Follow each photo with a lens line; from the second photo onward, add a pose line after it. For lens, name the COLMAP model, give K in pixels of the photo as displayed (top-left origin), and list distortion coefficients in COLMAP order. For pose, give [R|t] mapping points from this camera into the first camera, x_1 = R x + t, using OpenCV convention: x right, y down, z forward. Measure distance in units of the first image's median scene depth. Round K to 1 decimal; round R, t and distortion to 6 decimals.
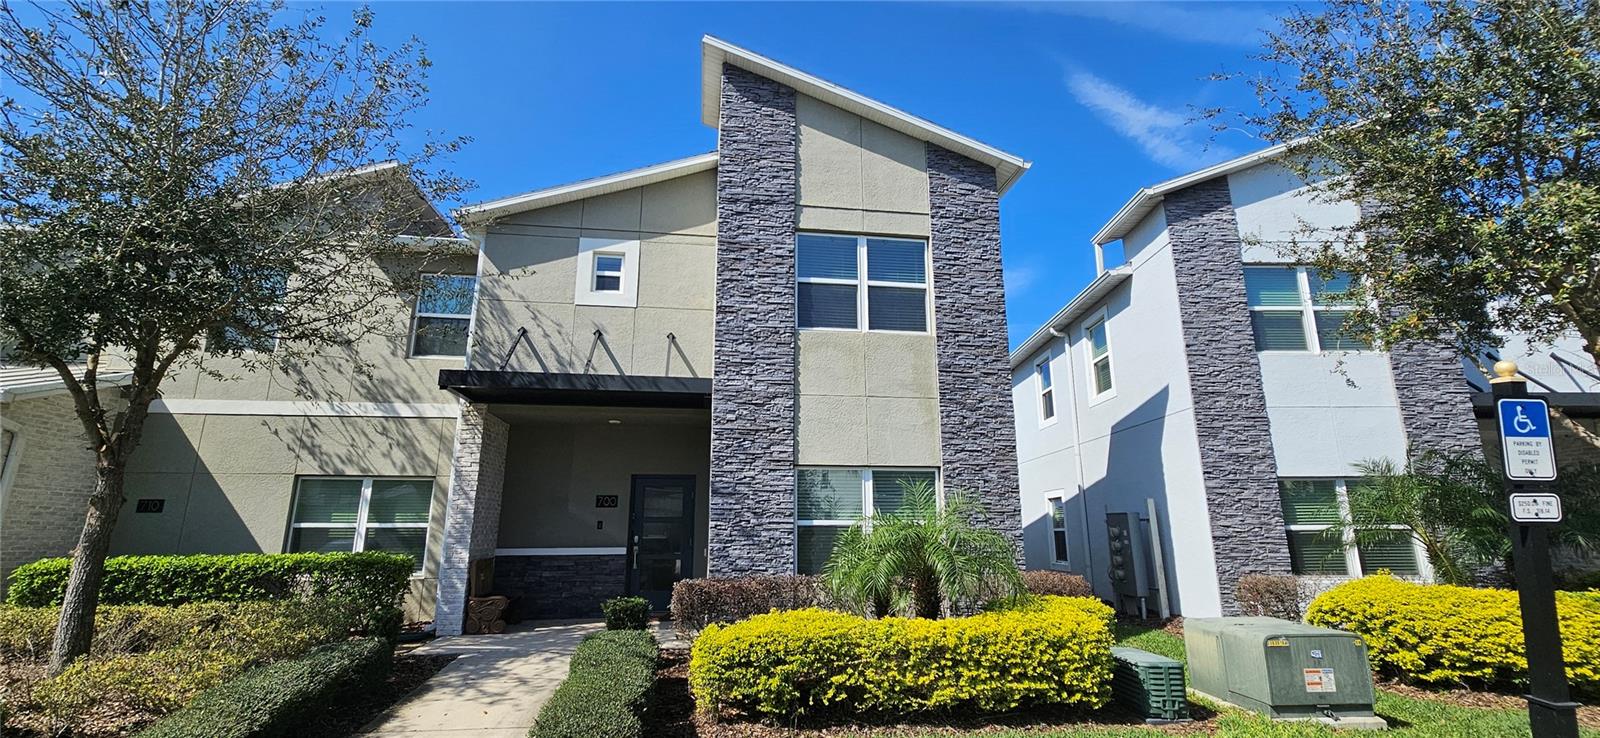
lens RADIAL K [[666.5, 0, 799.9], [0, 666.5, 367.2], [0, 0, 1]] dist [0.001833, -0.000038]
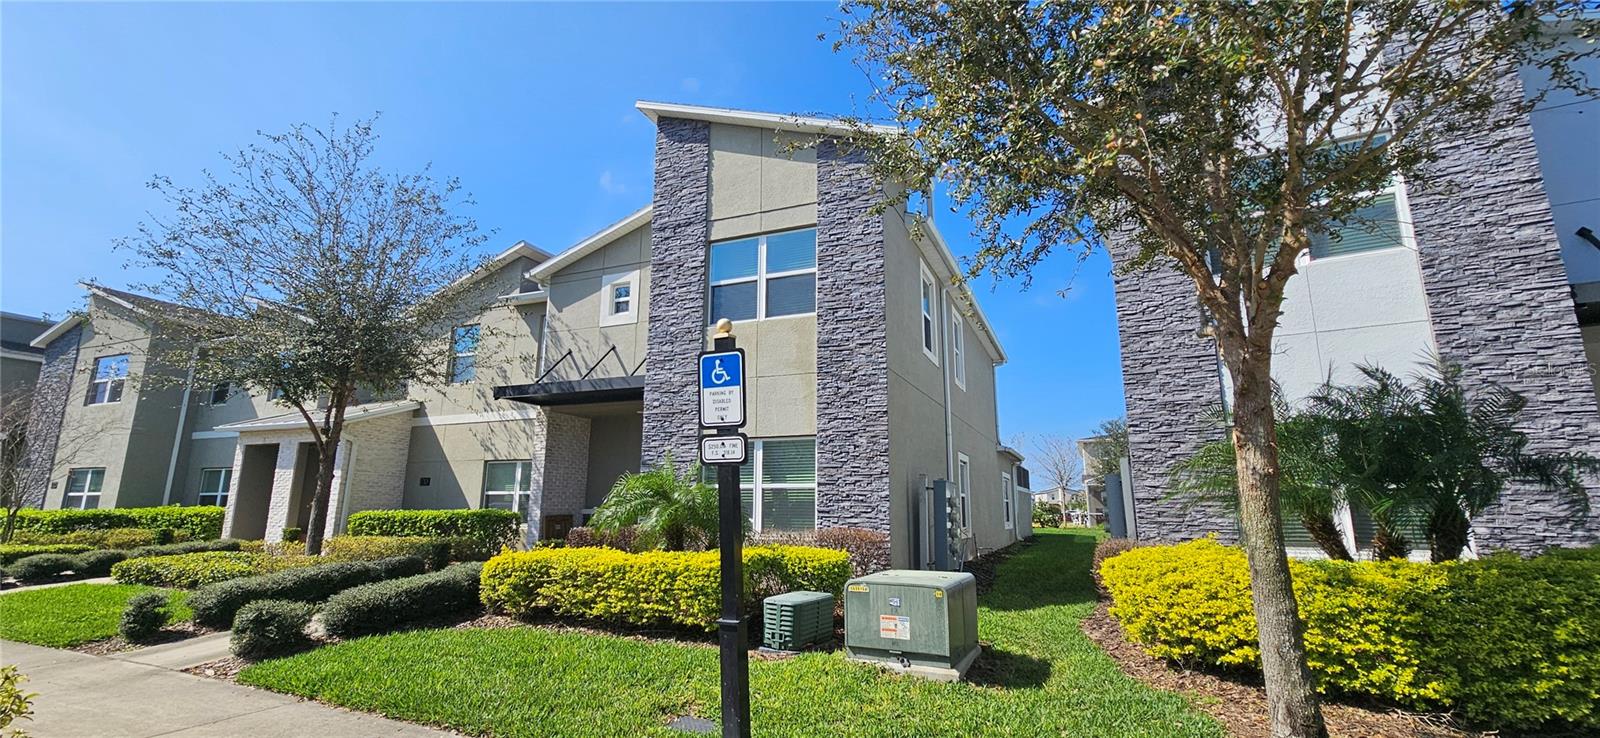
lens RADIAL K [[666.5, 0, 799.9], [0, 666.5, 367.2], [0, 0, 1]] dist [0.001833, -0.000038]
pose [[0.861131, -0.100054, -0.498440, 0.709700], [0.114423, 0.993431, -0.001731, 0.035621], [0.495338, -0.055542, 0.866923, 0.040694]]
